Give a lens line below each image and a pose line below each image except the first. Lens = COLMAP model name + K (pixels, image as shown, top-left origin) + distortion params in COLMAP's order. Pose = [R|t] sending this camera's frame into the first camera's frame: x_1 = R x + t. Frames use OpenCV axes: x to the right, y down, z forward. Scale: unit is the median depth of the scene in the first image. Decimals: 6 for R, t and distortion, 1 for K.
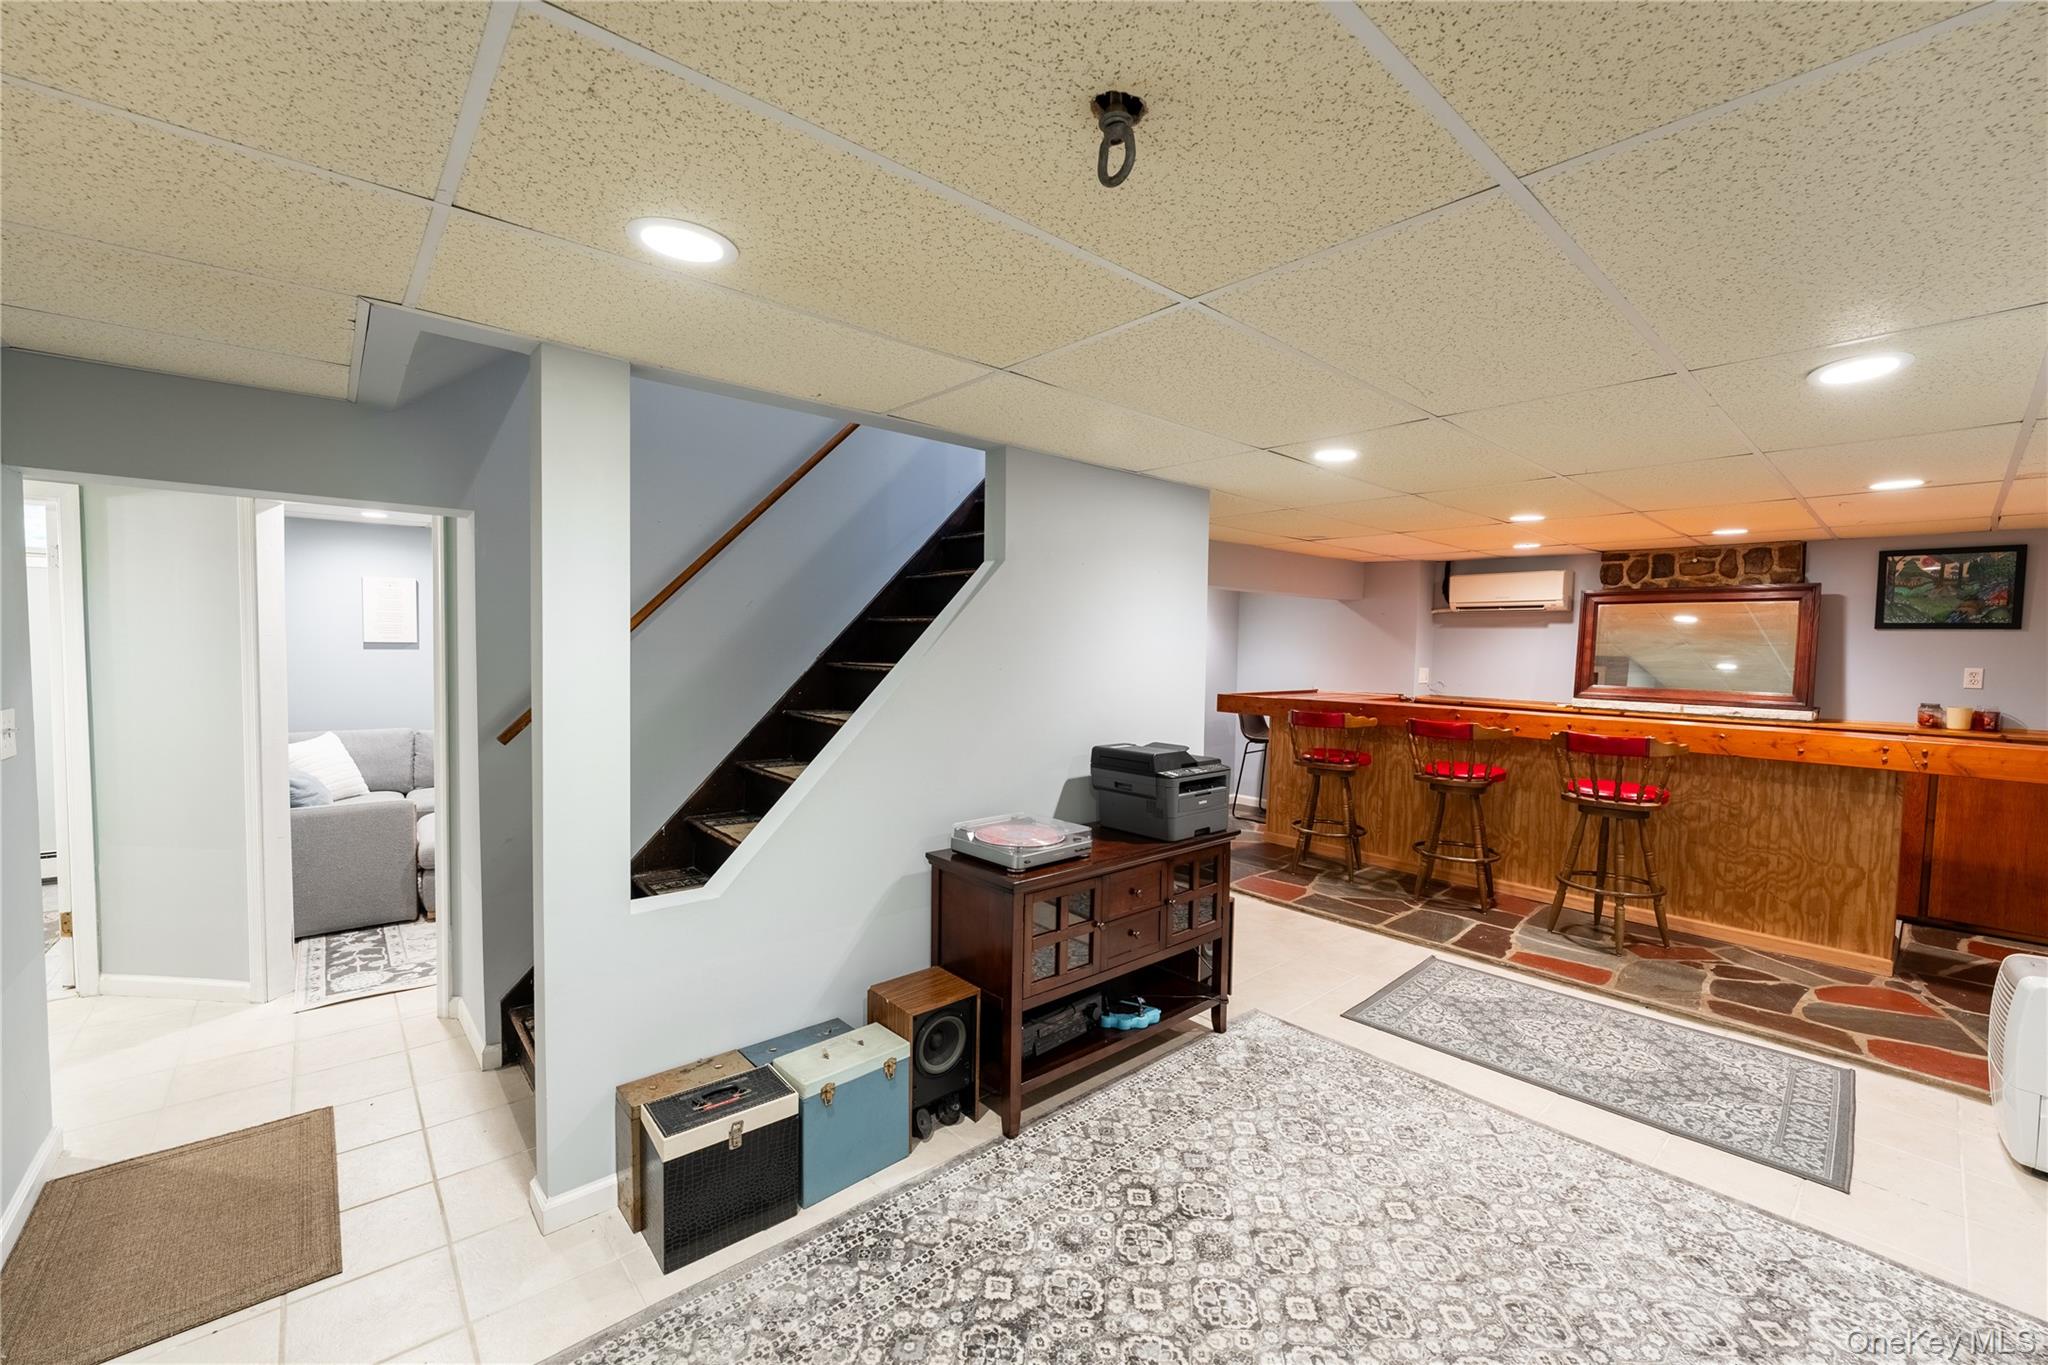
lens RADIAL K [[820.7, 0, 1024.9], [0, 820.7, 683.4], [0, 0, 1]] dist [-0.015718, 0.003740]
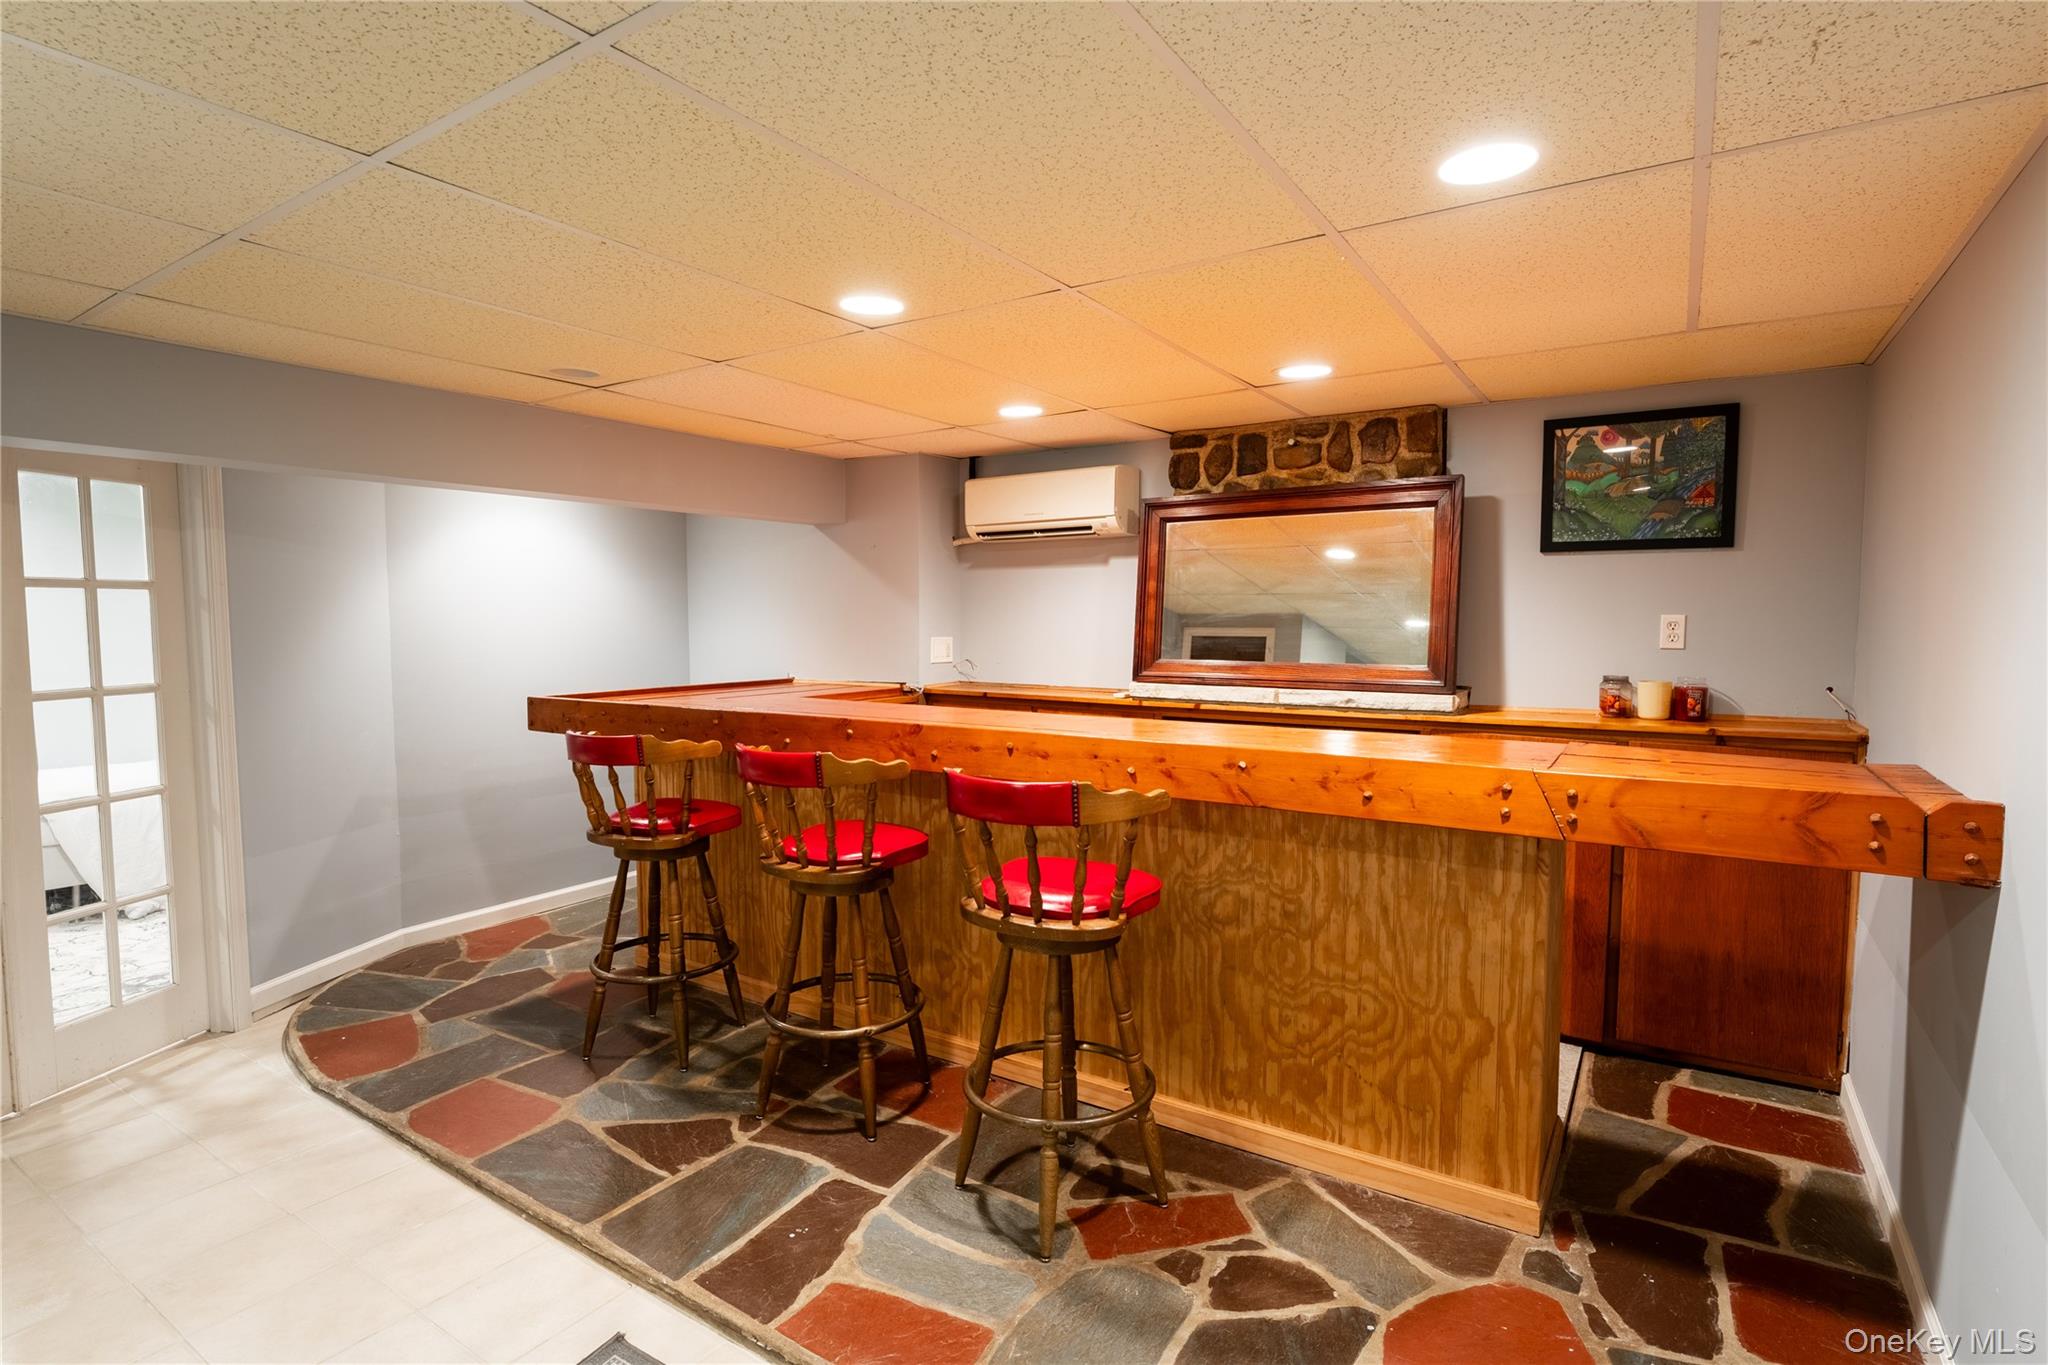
lens RADIAL K [[995.4, 0, 1018.8], [0, 995.4, 684.0], [0, 0, 1]] dist [-0.002534, -0.001814]
pose [[0.964637, -0.037340, 0.260925, 0.522341], [0.031836, 0.999173, 0.025293, -0.001653], [-0.261654, -0.016092, 0.965028, 0.423804]]
